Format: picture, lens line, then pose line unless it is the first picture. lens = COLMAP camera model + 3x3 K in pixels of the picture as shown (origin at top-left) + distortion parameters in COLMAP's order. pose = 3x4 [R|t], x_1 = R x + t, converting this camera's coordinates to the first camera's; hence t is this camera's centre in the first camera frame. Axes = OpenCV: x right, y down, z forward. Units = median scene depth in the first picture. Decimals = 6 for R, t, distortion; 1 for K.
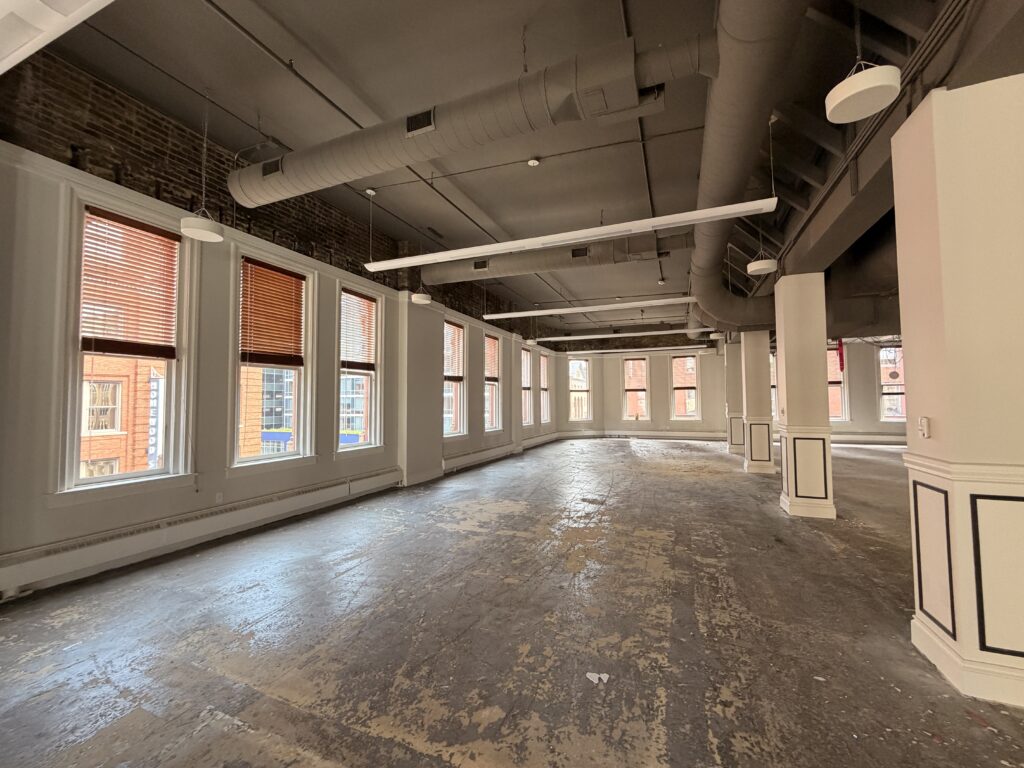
lens RADIAL K [[411.3, 0, 514.3], [0, 411.3, 384.3], [0, 0, 1]] dist [-0.000448, 0.000114]
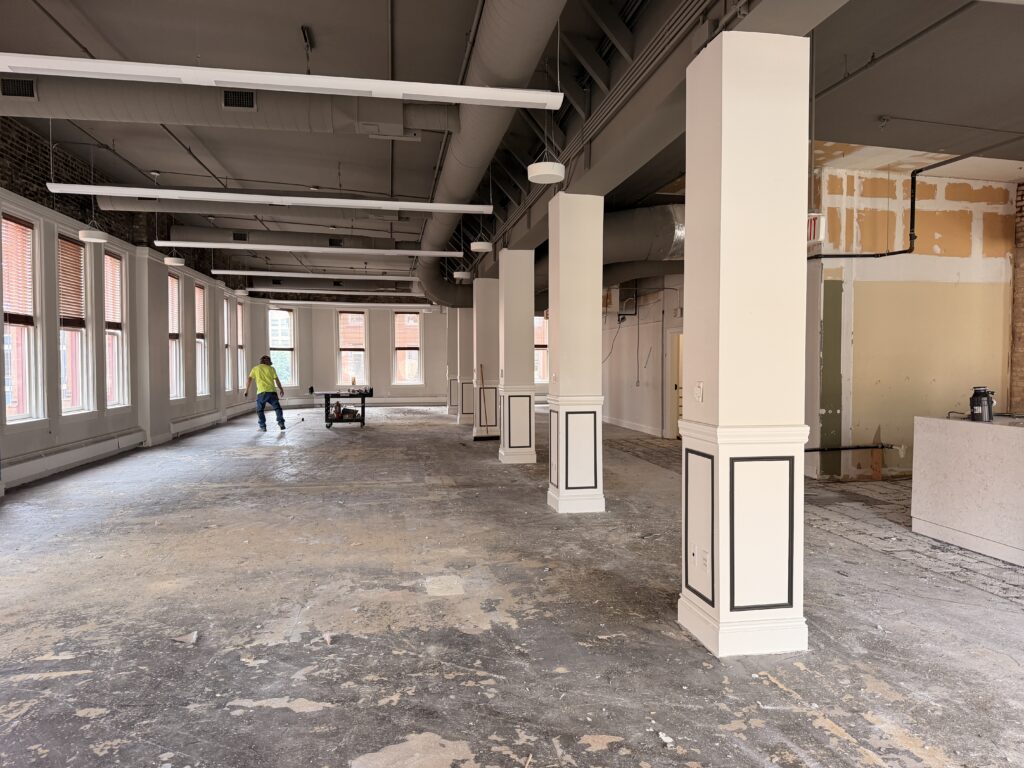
lens RADIAL K [[717.5, 0, 515.1], [0, 717.5, 384.3], [0, 0, 1]] dist [-0.008635, -0.004738]
pose [[0.852002, -0.009114, 0.523458, -0.289979], [-0.027873, 0.997641, 0.062738, -0.025064], [-0.522795, -0.068043, 0.849738, -0.644768]]
